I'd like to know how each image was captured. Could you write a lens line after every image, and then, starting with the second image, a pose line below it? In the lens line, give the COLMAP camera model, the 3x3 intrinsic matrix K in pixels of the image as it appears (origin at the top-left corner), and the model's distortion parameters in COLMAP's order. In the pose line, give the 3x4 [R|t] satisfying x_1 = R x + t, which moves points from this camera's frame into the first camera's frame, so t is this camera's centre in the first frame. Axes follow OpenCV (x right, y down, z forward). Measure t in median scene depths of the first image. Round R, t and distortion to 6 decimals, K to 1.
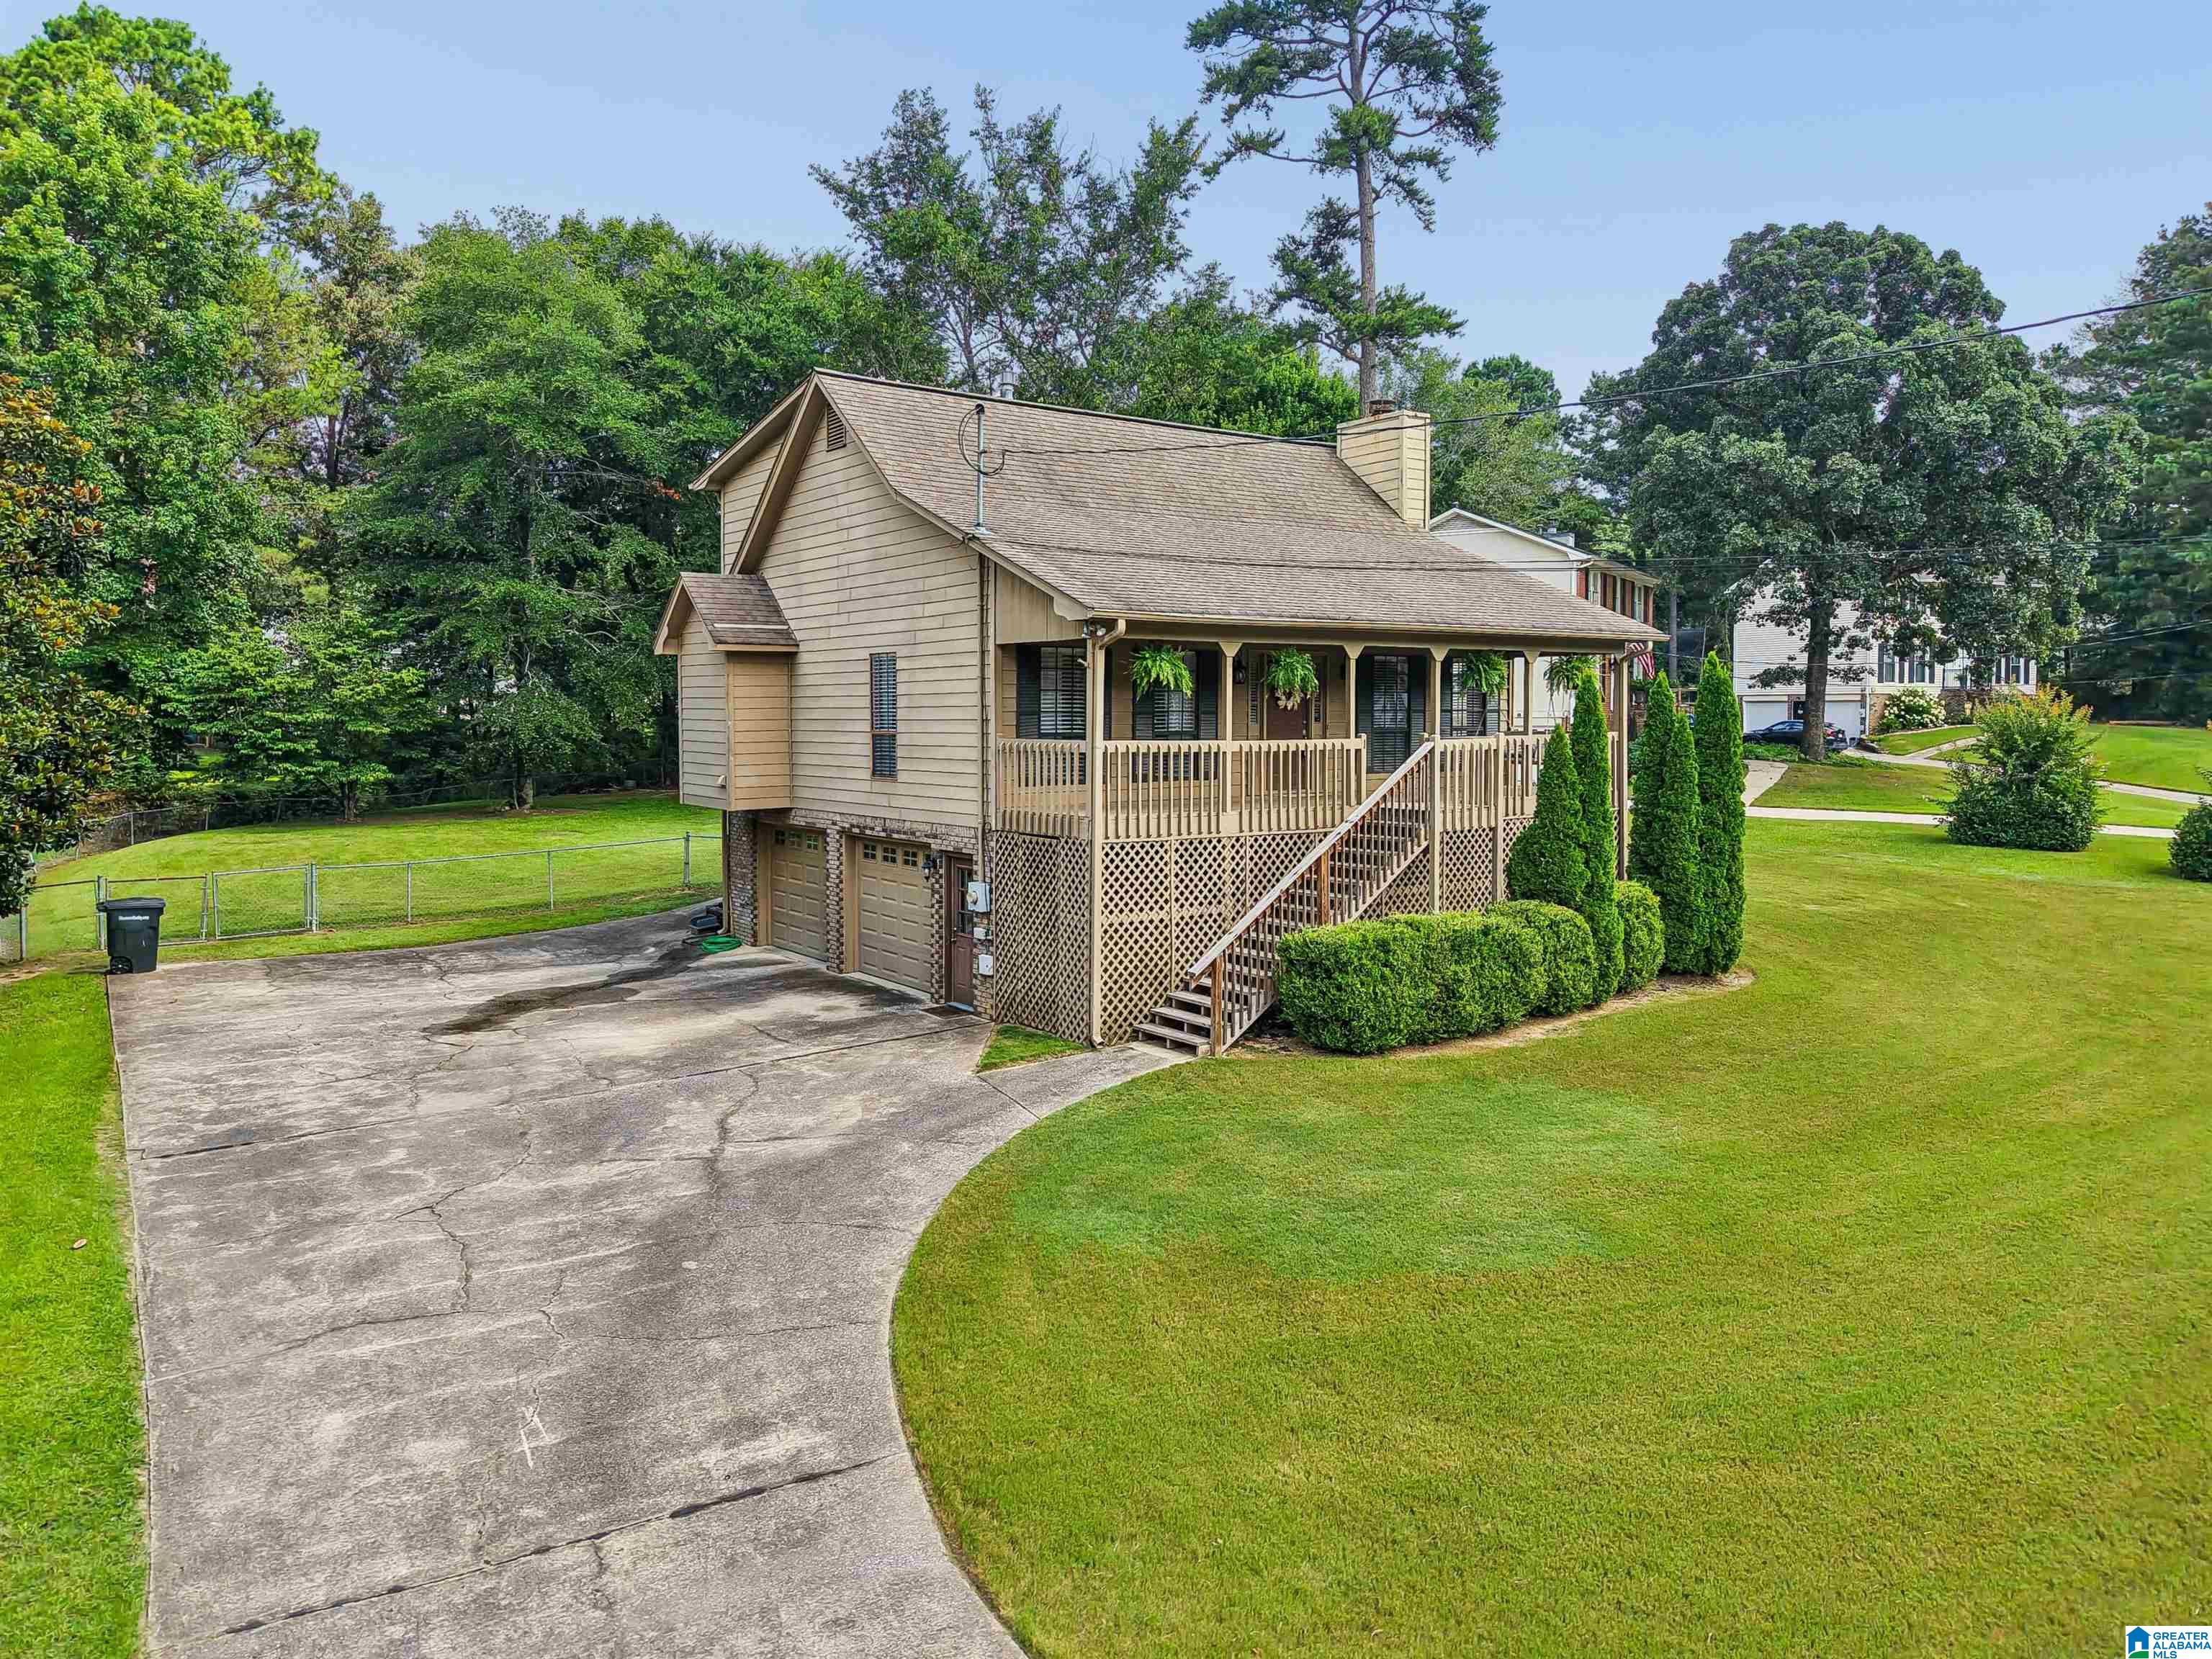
lens RADIAL K [[1569.9, 0, 1114.4], [0, 1569.9, 806.2], [0, 0, 1]] dist [-0.010834, -0.005599]
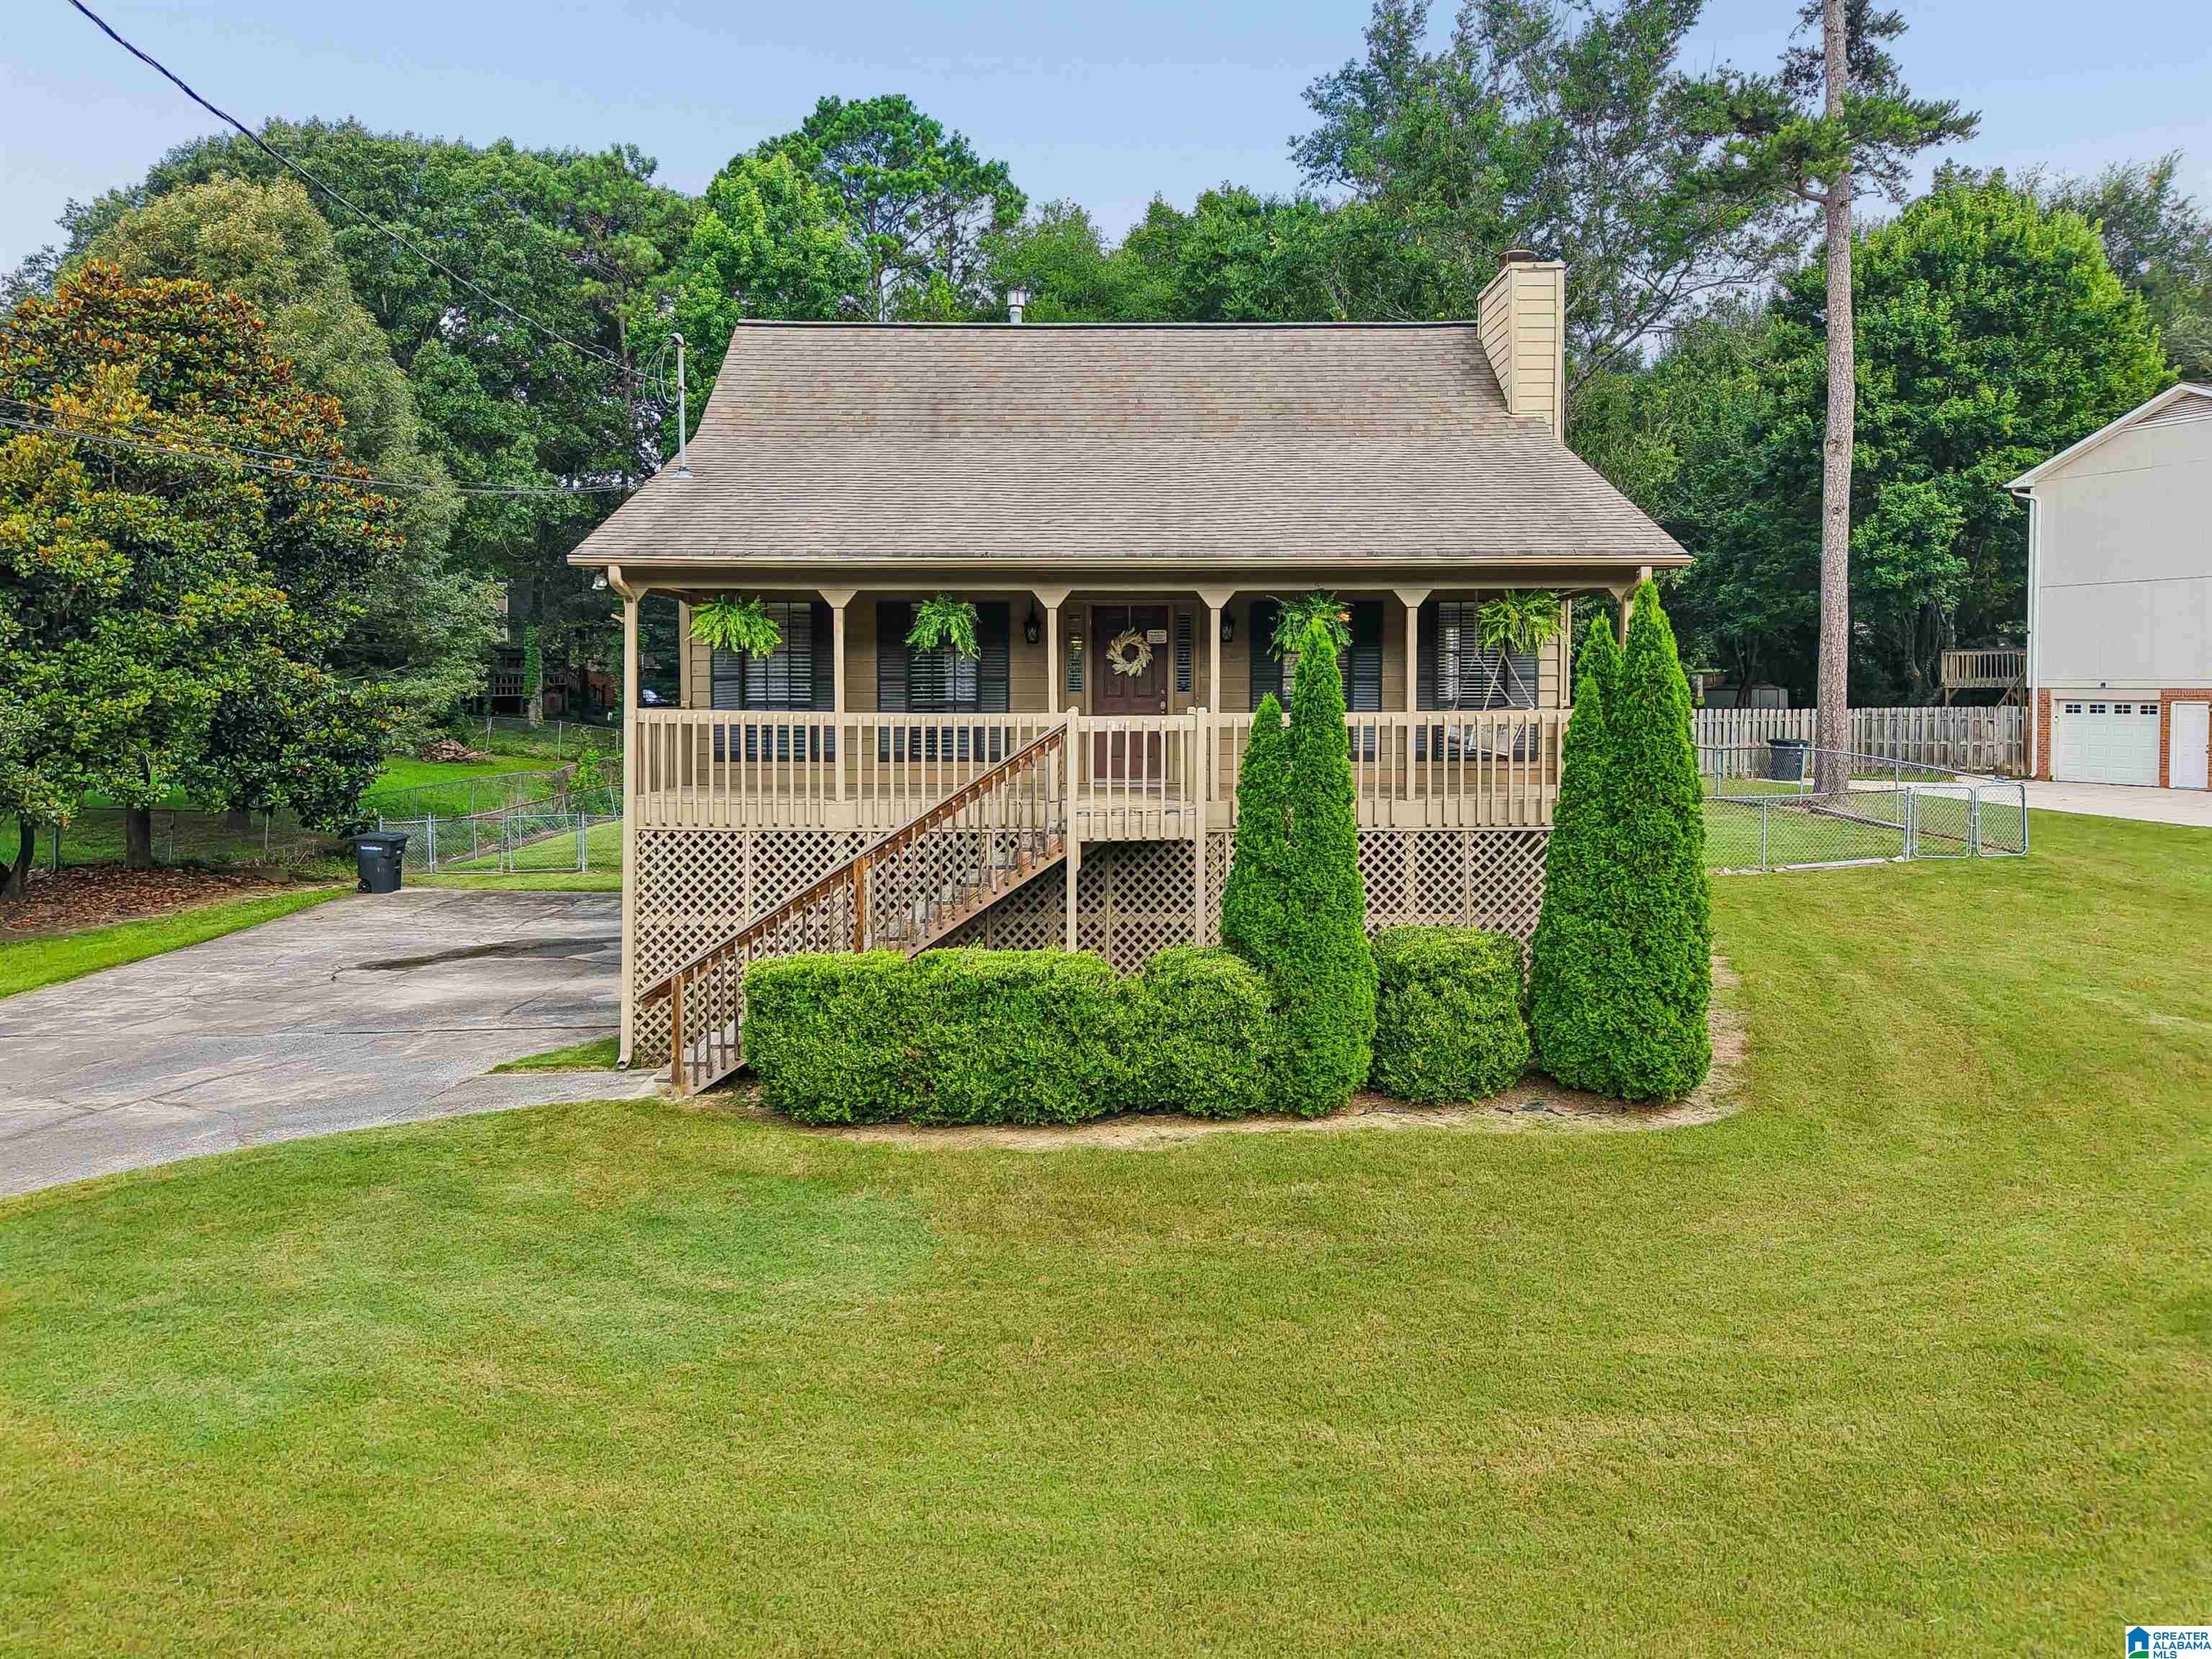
lens RADIAL K [[1492.4, 0, 1109.1], [0, 1492.4, 821.2], [0, 0, 1]] dist [0.048691, -0.058717]
pose [[0.807236, 0.051796, -0.587951, 0.567165], [-0.031388, 0.998500, 0.044869, -0.022305], [0.589393, -0.017765, 0.807651, 0.398113]]
